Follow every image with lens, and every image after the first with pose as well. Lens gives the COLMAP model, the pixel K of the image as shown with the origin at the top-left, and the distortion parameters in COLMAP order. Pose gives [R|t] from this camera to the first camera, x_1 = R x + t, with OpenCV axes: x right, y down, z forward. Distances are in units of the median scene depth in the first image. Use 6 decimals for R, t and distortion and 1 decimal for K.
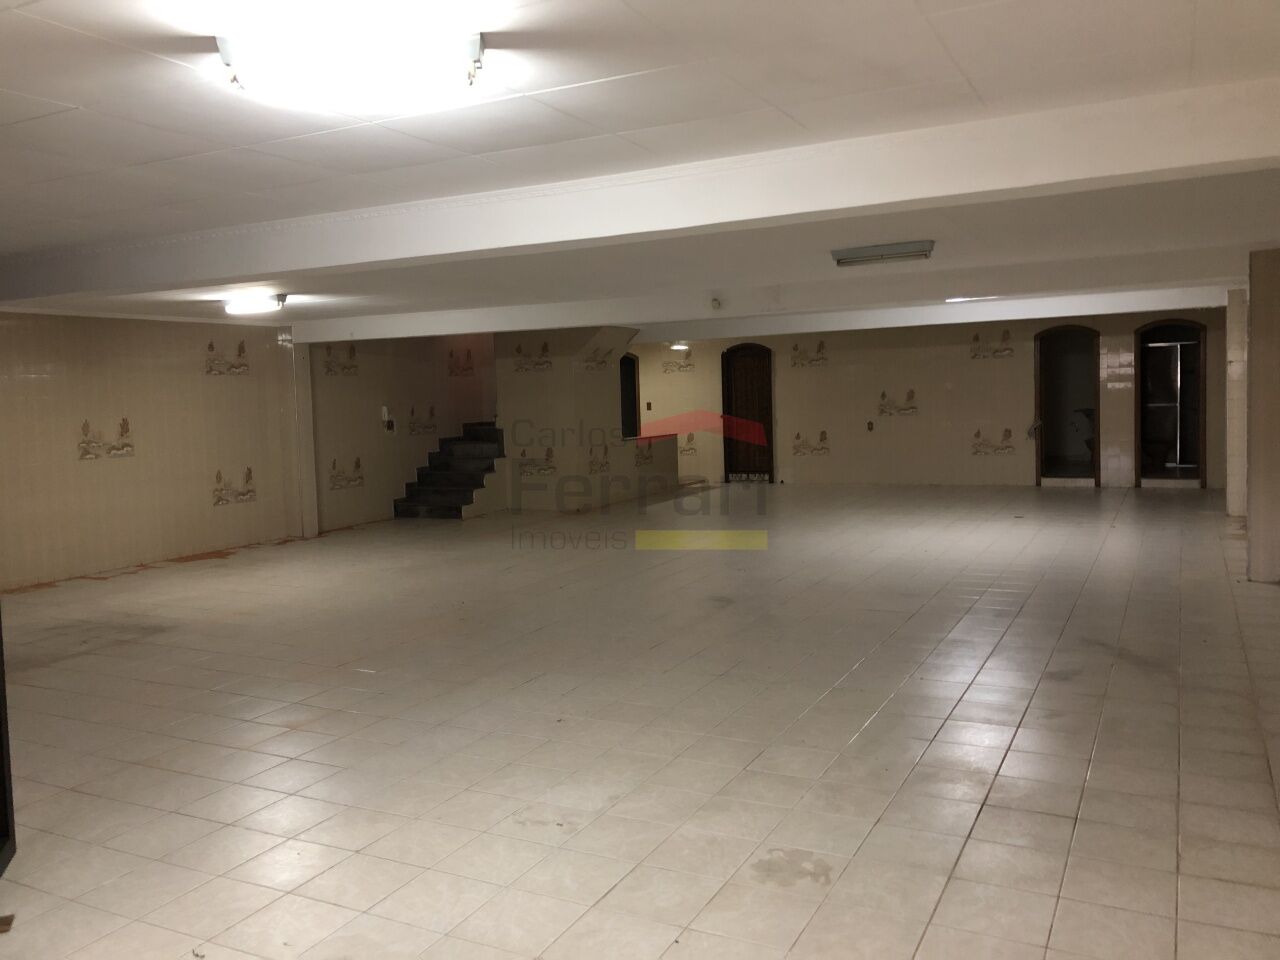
lens RADIAL K [[1062.4, 0, 640.4], [0, 1062.4, 469.5], [0, 0, 1]] dist [0.012906, -0.004134]
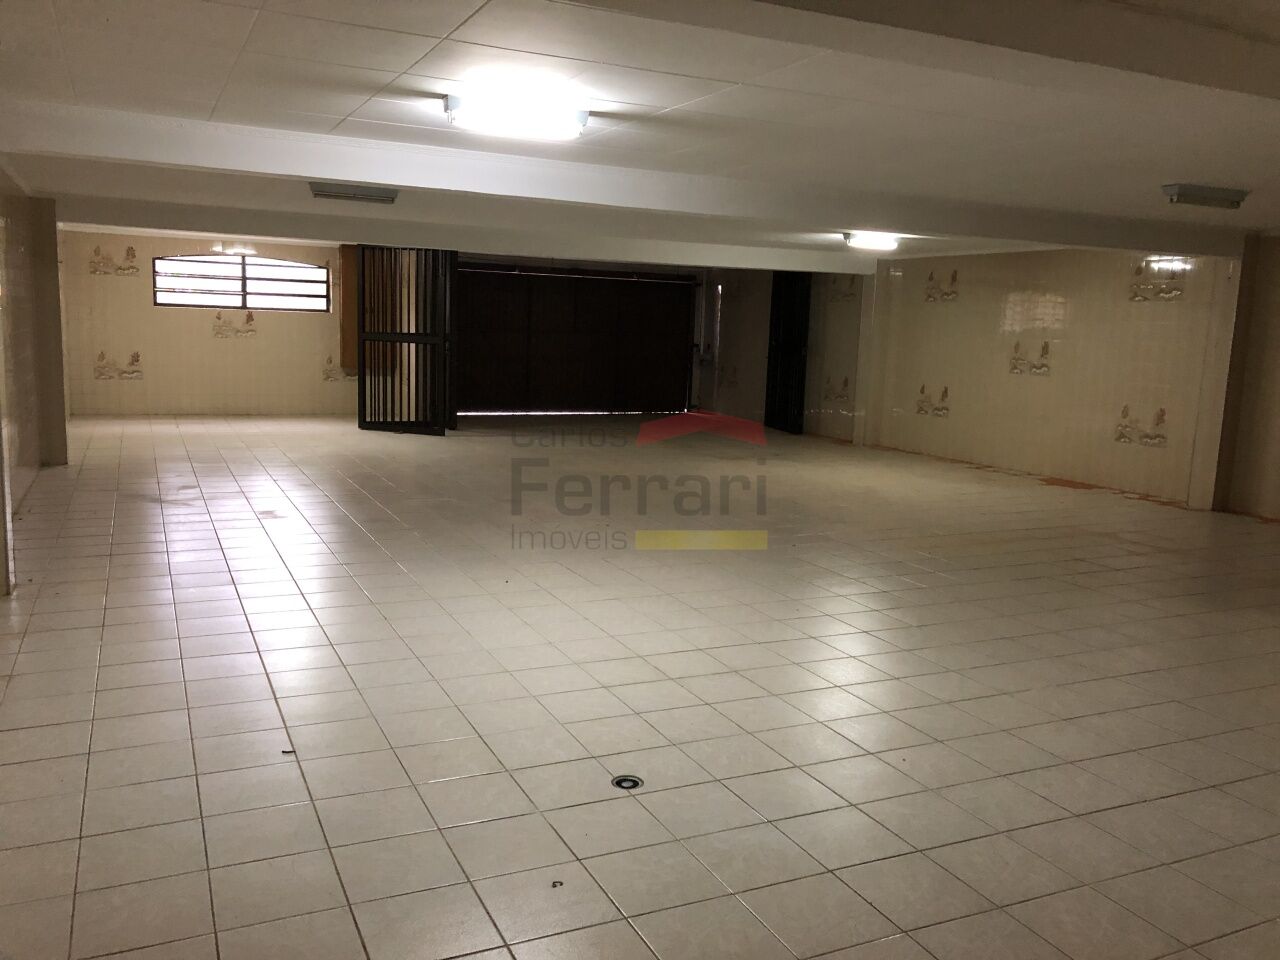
lens RADIAL K [[1062.4, 0, 645.2], [0, 1062.4, 477.3], [0, 0, 1]] dist [0.012906, -0.004134]
pose [[-0.608683, 0.127107, -0.783166, 0.841880], [-0.072238, 0.974106, 0.214240, -0.150492], [0.790118, 0.186978, -0.583740, 1.724366]]
